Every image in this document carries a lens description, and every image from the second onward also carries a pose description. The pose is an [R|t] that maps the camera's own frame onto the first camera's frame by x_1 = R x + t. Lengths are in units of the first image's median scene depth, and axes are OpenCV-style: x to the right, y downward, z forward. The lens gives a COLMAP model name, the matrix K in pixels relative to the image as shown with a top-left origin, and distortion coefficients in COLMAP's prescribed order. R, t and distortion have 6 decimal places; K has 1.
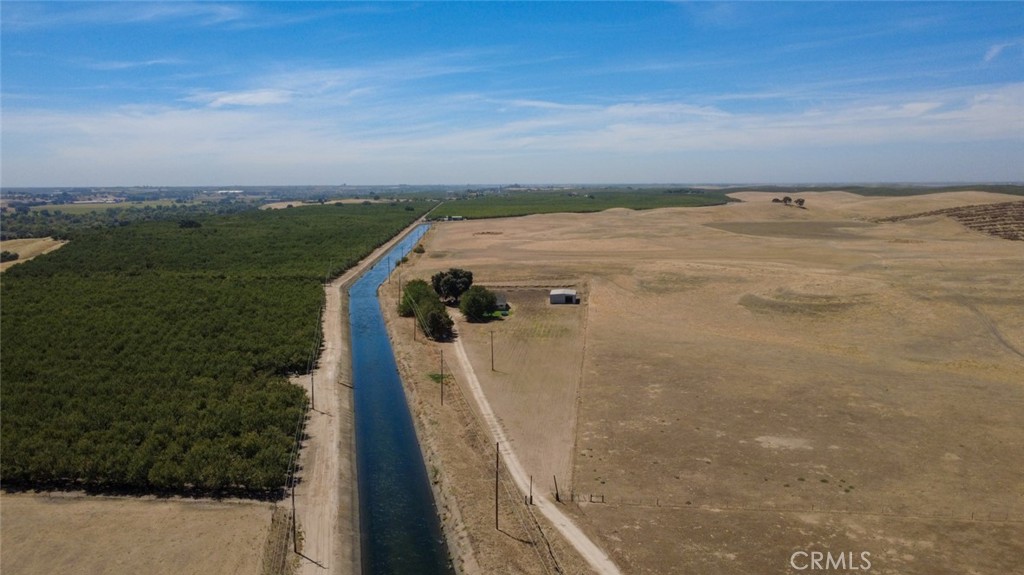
lens RADIAL K [[748.5, 0, 513.0], [0, 748.5, 266.3], [0, 0, 1]] dist [-0.000315, -0.001734]
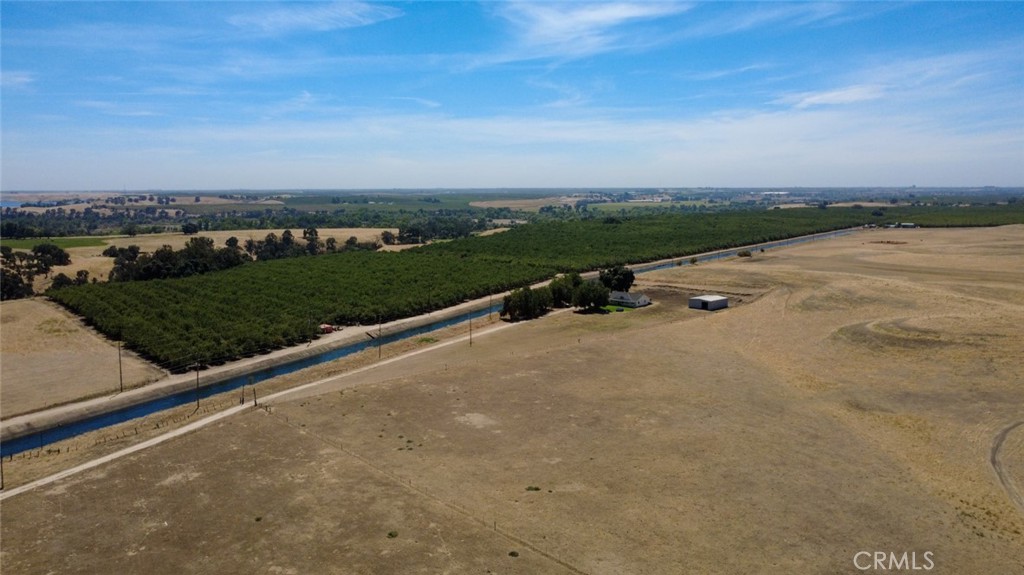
lens RADIAL K [[748.5, 0, 514.7], [0, 748.5, 291.2], [0, 0, 1]] dist [-0.000315, -0.001734]
pose [[0.745798, 0.095294, -0.659321, 0.488307], [-0.074659, 0.995437, 0.059423, -0.013193], [0.661975, 0.004907, 0.749510, 0.080506]]
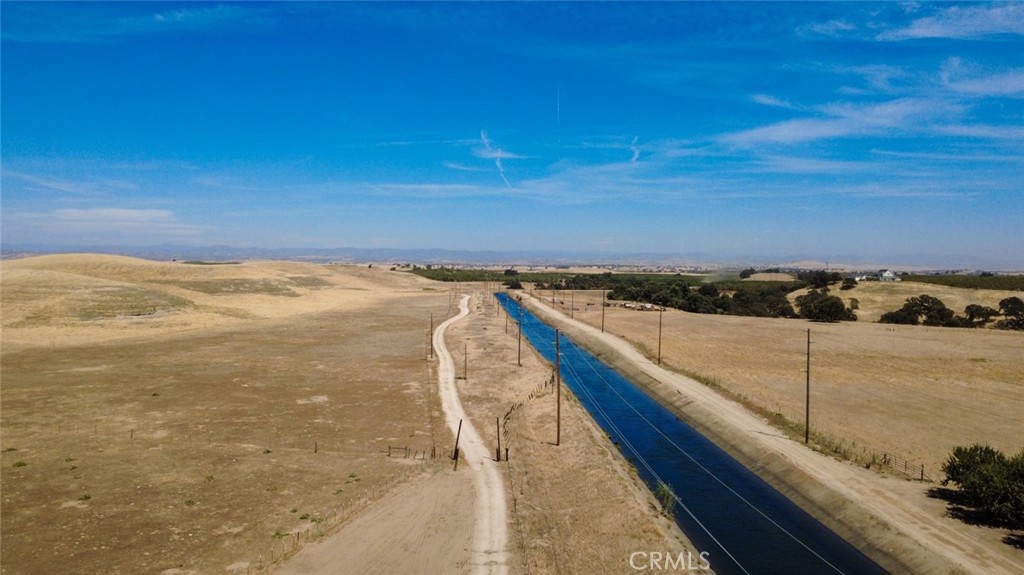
lens RADIAL K [[748.5, 0, 514.3], [0, 748.5, 287.5], [0, 0, 1]] dist [-0.000315, -0.001734]
pose [[-0.986120, -0.009161, 0.165780, -0.032777], [0.013892, 0.990423, 0.137364, 0.028348], [-0.165451, 0.137760, -0.976549, 0.558180]]
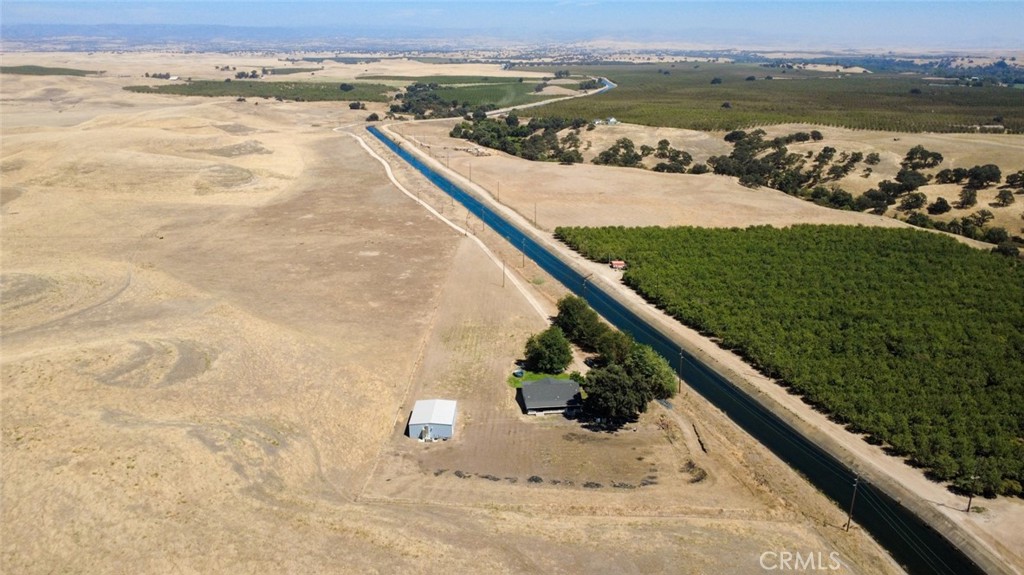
lens RADIAL K [[748.5, 0, 510.3], [0, 748.5, 287.4], [0, 0, 1]] dist [-0.000315, -0.001734]
pose [[-0.996180, 0.031010, -0.081633, 0.047756], [-0.005780, 0.909357, 0.415976, -0.280444], [0.087133, 0.414859, -0.905704, 1.388527]]
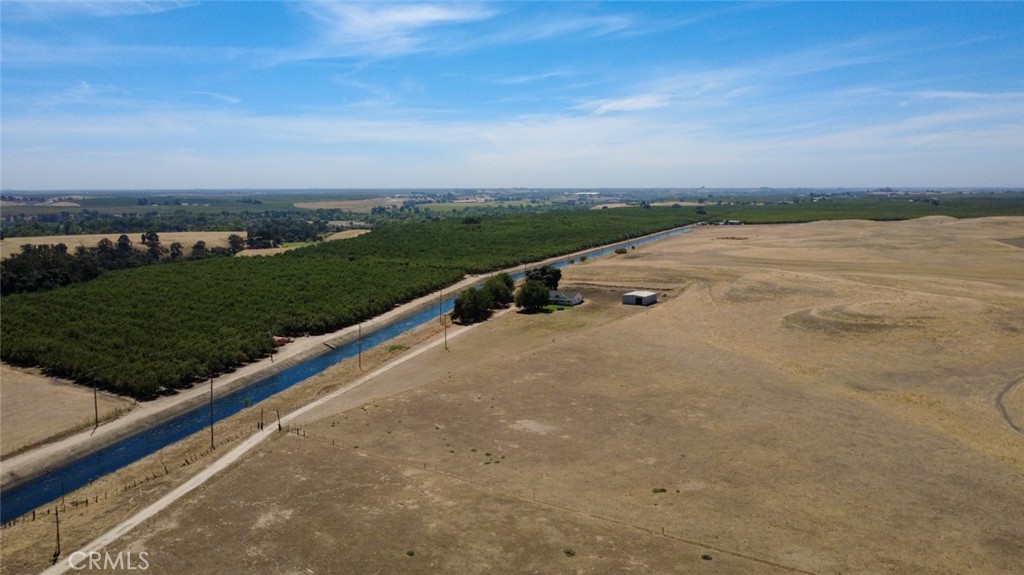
lens RADIAL K [[748.5, 0, 515.2], [0, 748.5, 282.0], [0, 0, 1]] dist [-0.000315, -0.001734]
pose [[0.886573, 0.062114, -0.458400, 0.357014], [-0.054147, 0.998067, 0.030517, -0.003670], [0.459409, -0.002235, 0.888222, 0.005606]]
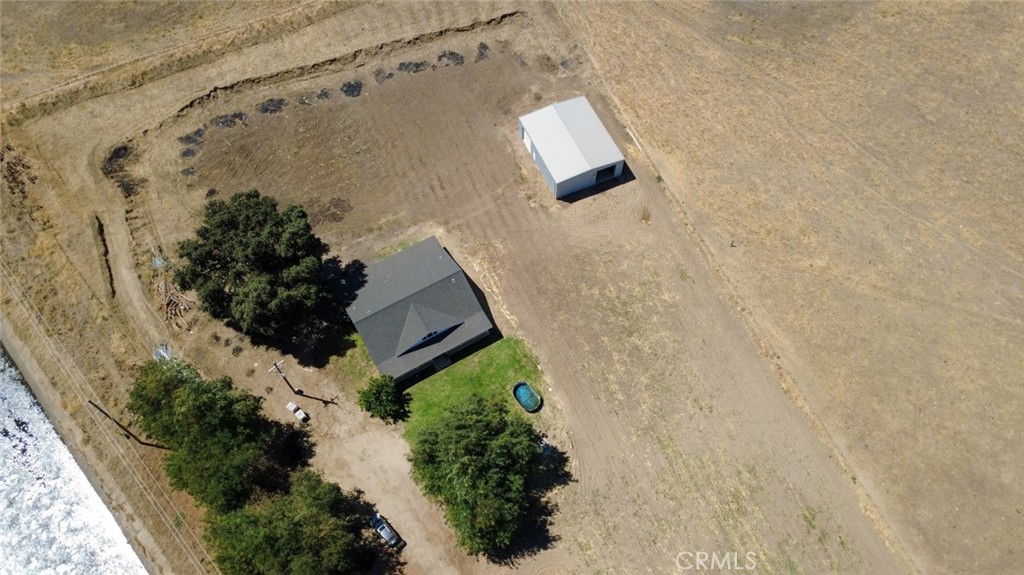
lens RADIAL K [[748.5, 0, 514.5], [0, 748.5, 285.7], [0, 0, 1]] dist [-0.000315, -0.001734]
pose [[0.867733, -0.433351, 0.243404, -0.061414], [0.054642, 0.569923, 0.819879, -0.191004], [-0.494017, -0.698137, 0.518221, 0.729702]]
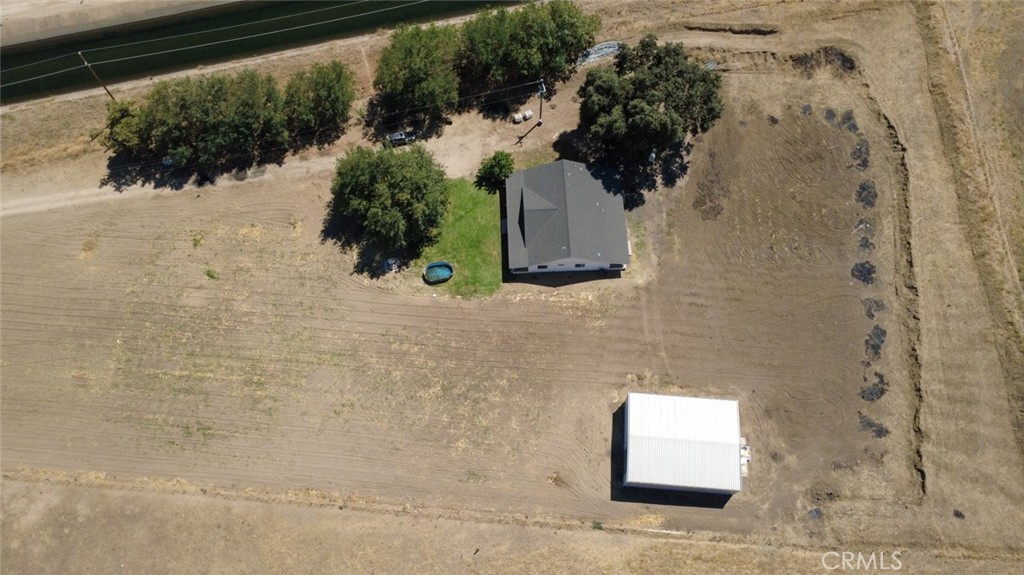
lens RADIAL K [[748.5, 0, 514.5], [0, 748.5, 291.4], [0, 0, 1]] dist [-0.000315, -0.001734]
pose [[0.025299, 0.914497, -0.403801, 0.117560], [-0.105196, 0.404123, 0.908636, -0.215639], [0.994130, 0.019491, 0.106425, 0.837759]]
